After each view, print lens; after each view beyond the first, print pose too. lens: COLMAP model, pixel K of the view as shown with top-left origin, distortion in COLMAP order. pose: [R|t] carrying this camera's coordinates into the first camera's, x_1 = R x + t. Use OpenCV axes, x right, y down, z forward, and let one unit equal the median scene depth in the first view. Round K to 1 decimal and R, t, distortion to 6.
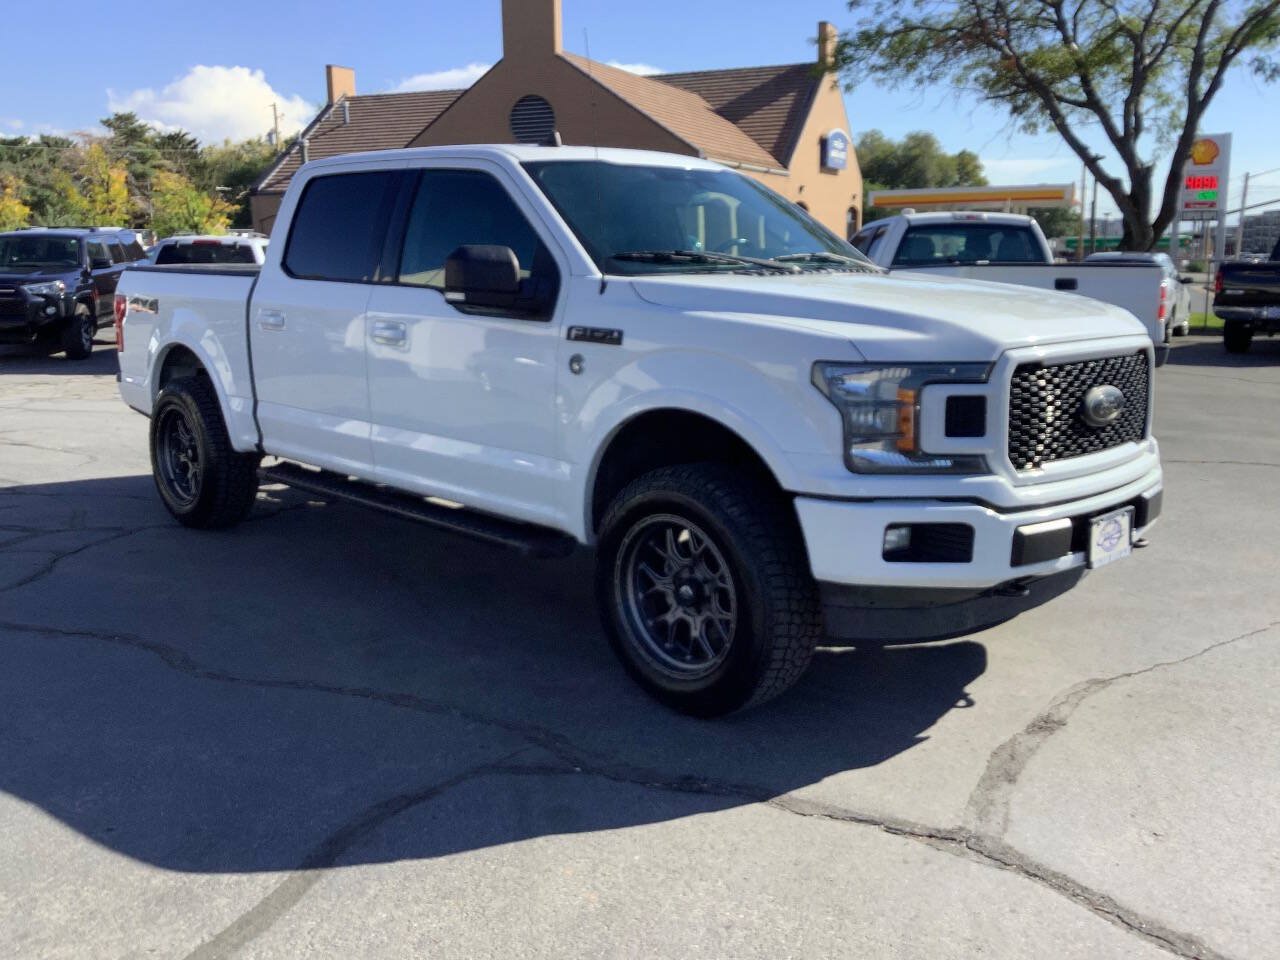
lens RADIAL K [[1164.6, 0, 634.6], [0, 1164.6, 479.3], [0, 0, 1]] dist [0.101892, -0.161055]
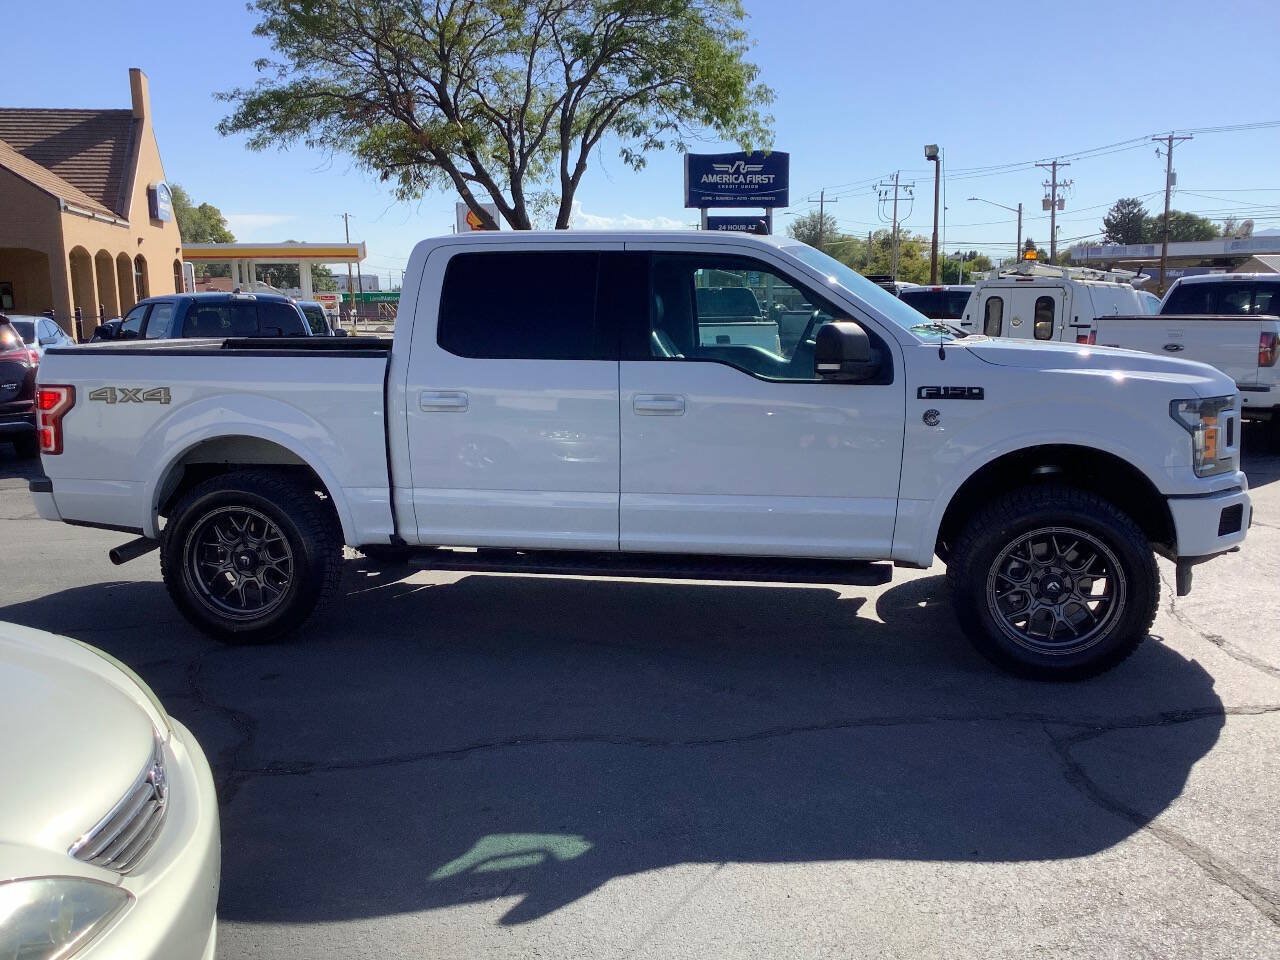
lens RADIAL K [[1150.4, 0, 641.1], [0, 1150.4, 479.1], [0, 0, 1]] dist [0.137562, -0.255426]
pose [[0.810206, -0.097451, 0.577987, -0.976861], [0.121733, 0.992557, -0.003294, -0.066554], [-0.573364, 0.073029, 0.816039, 0.188779]]
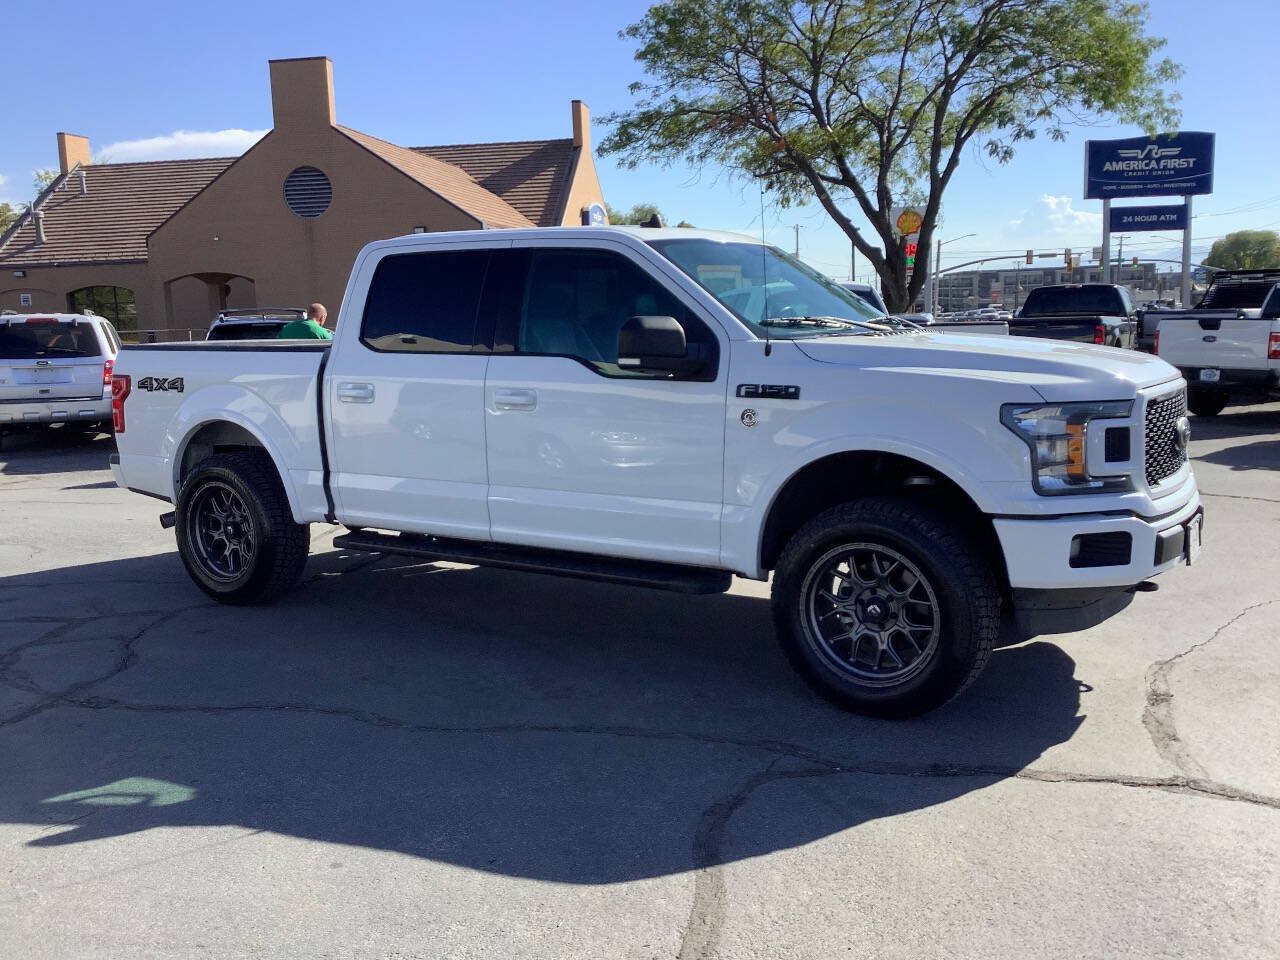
lens RADIAL K [[1159.2, 0, 639.7], [0, 1159.2, 484.2], [0, 0, 1]] dist [0.107080, -0.190678]
pose [[0.973246, -0.052826, 0.223609, -0.398357], [0.064094, 0.996998, -0.043435, 0.007304], [-0.220643, 0.056605, 0.973711, -0.066720]]
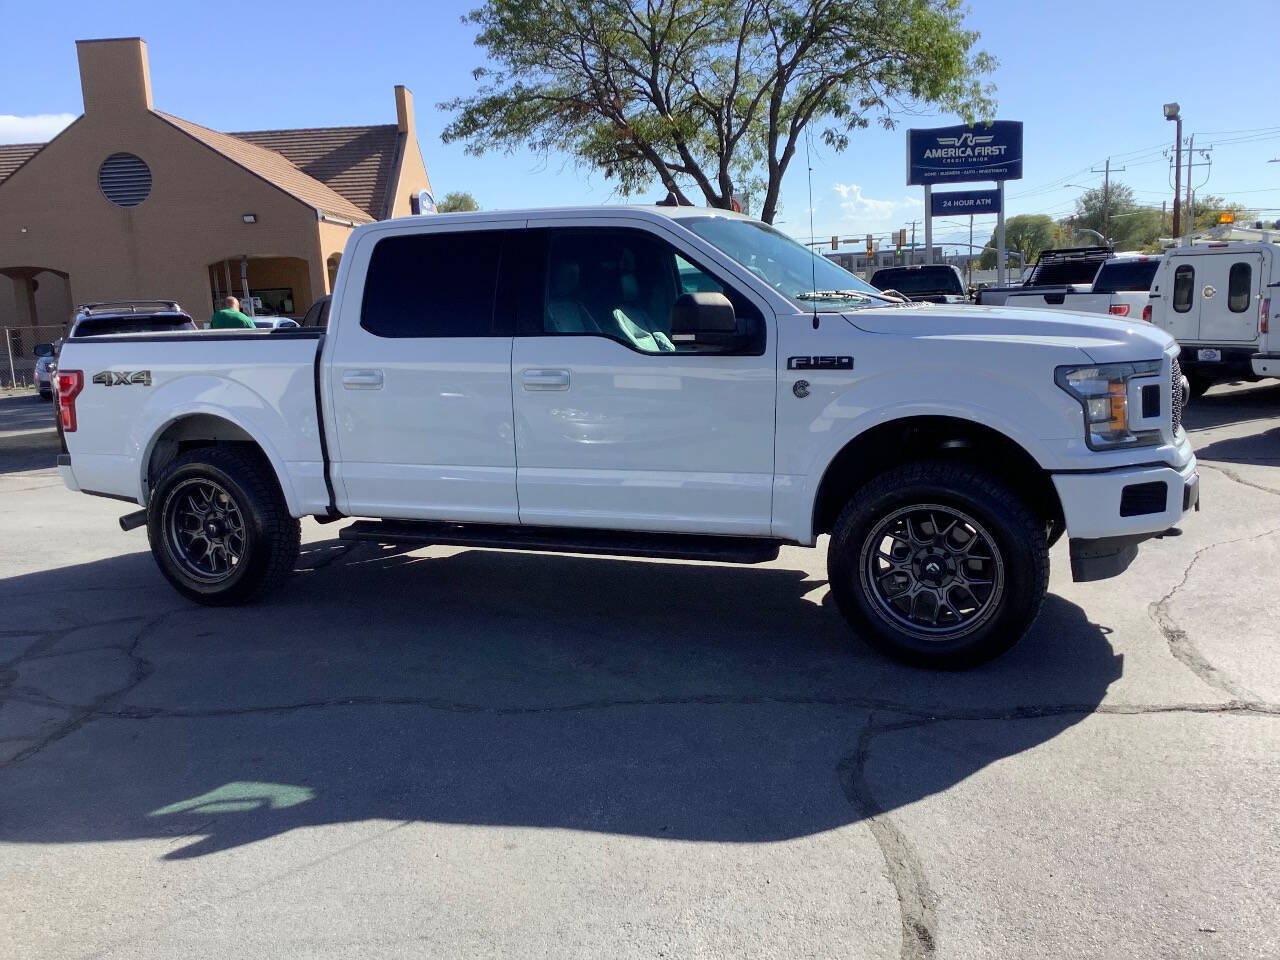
lens RADIAL K [[1150.4, 0, 641.1], [0, 1150.4, 479.1], [0, 0, 1]] dist [0.137562, -0.255426]
pose [[0.923778, -0.096142, 0.370663, -0.620336], [0.112728, 0.993353, -0.023292, -0.000504], [-0.365959, 0.063301, 0.928475, -0.007011]]
